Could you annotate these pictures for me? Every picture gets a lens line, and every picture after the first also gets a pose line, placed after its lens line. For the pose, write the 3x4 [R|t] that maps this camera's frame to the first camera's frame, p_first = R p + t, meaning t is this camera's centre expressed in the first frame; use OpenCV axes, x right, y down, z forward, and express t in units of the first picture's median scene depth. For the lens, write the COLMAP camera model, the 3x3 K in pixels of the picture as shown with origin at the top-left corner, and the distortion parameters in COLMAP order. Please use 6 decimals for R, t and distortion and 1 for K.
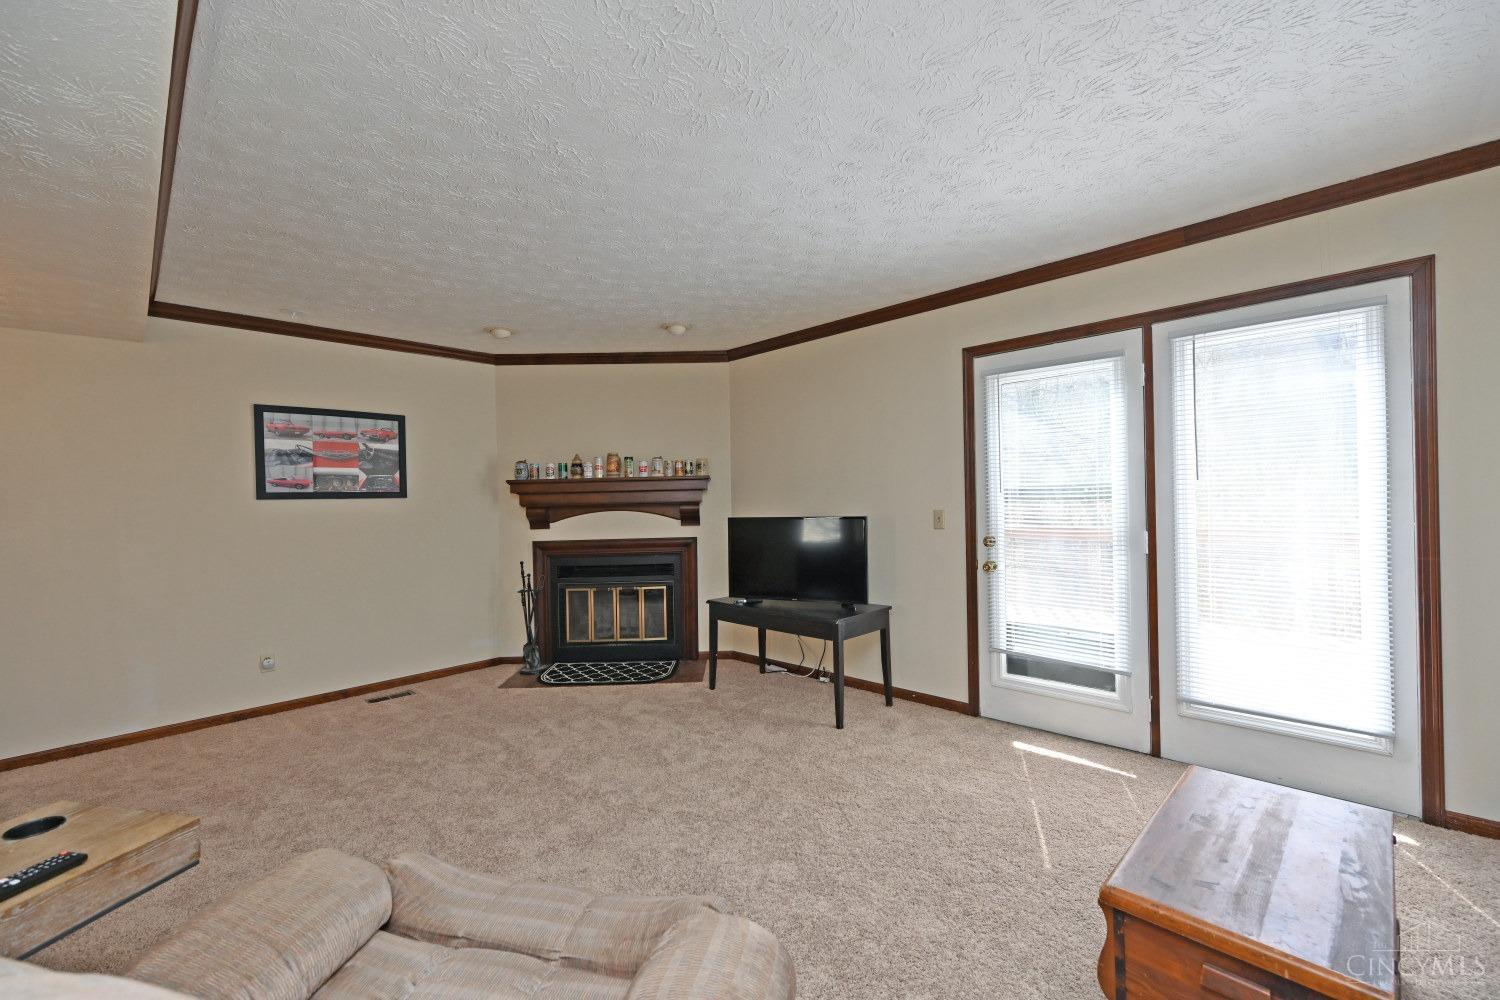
lens RADIAL K [[591.8, 0, 749.5], [0, 591.8, 505.3], [0, 0, 1]] dist [-0.000018, 0.000280]
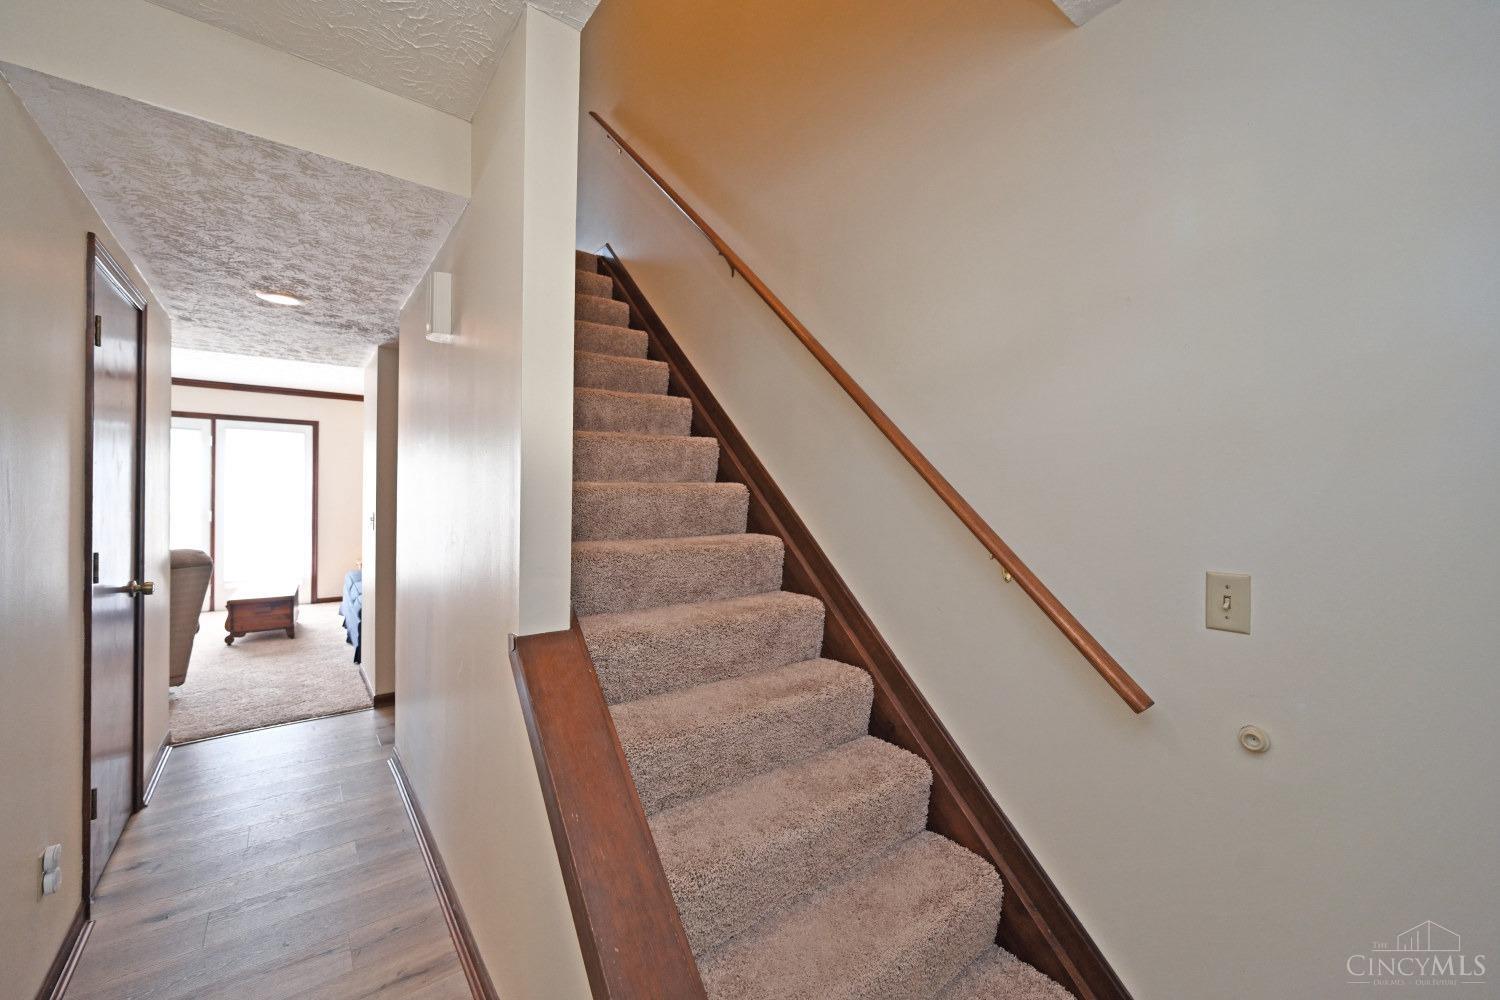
lens RADIAL K [[591.8, 0, 752.9], [0, 591.8, 496.9], [0, 0, 1]] dist [-0.000018, 0.000280]
pose [[0.128988, 0.014309, 0.991543, -0.696873], [-0.012213, 0.999843, -0.012840, -0.004197], [-0.991571, -0.010453, 0.129142, -0.714305]]
